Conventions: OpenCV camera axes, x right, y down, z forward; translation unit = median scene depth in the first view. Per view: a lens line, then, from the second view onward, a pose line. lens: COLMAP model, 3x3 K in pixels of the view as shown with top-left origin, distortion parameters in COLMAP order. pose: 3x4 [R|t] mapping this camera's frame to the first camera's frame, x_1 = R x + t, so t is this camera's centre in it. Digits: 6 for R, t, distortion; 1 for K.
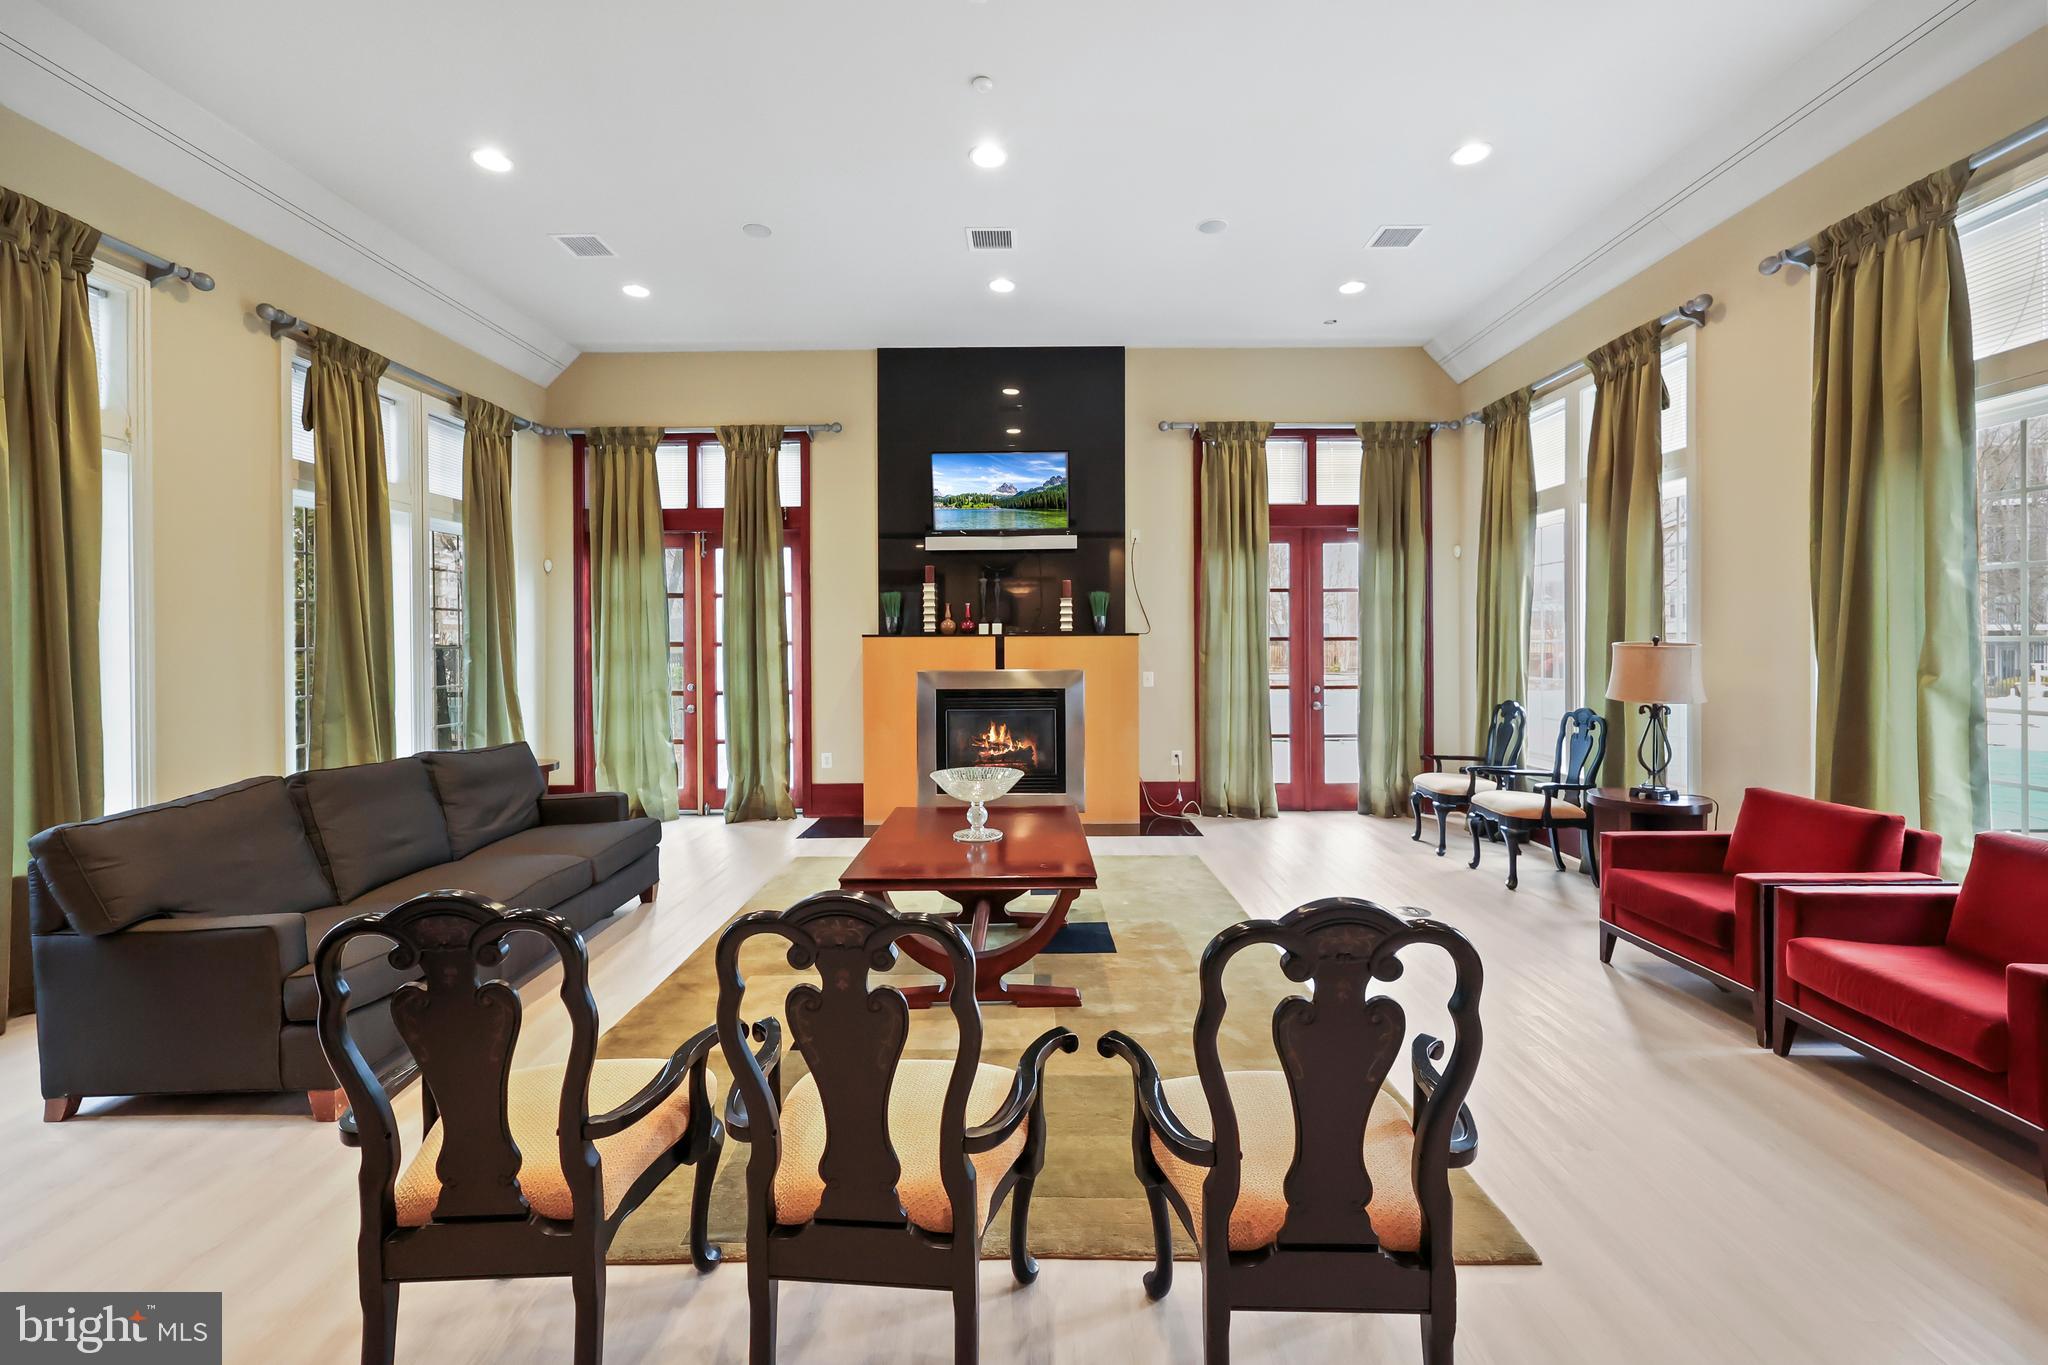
lens RADIAL K [[836.1, 0, 1035.8], [0, 836.1, 655.1], [0, 0, 1]] dist [0.000489, -0.000133]
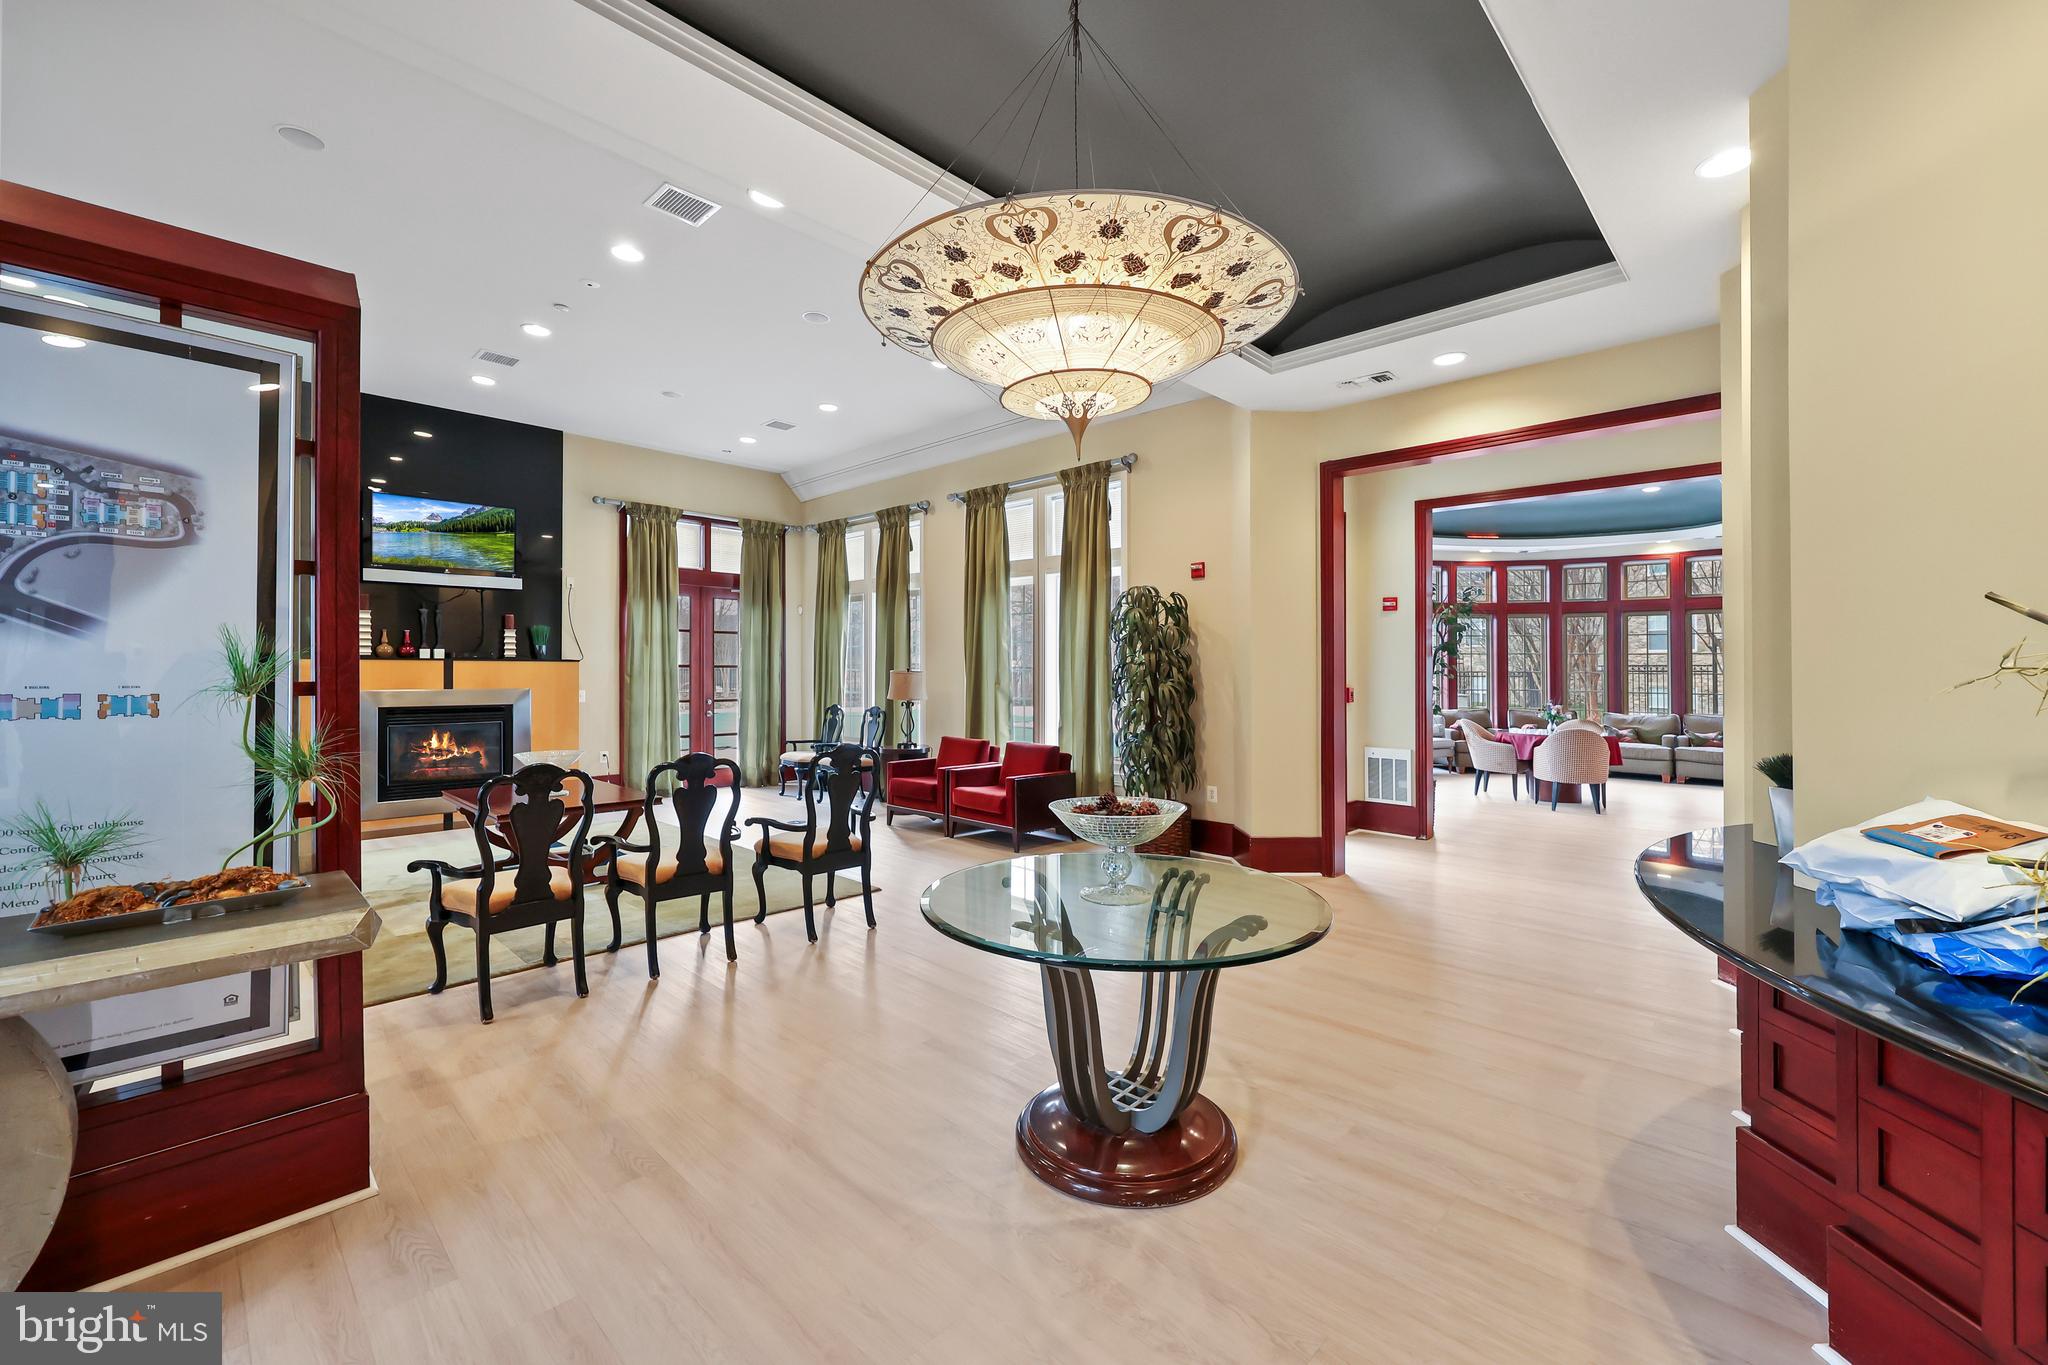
lens RADIAL K [[836.1, 0, 1024.9], [0, 836.1, 672.3], [0, 0, 1]] dist [0.000489, -0.000133]
pose [[0.701948, 0.007503, 0.712188, -0.310975], [0.001120, 0.999932, -0.011637, 0.008362], [-0.712227, 0.008966, 0.701892, -0.385657]]
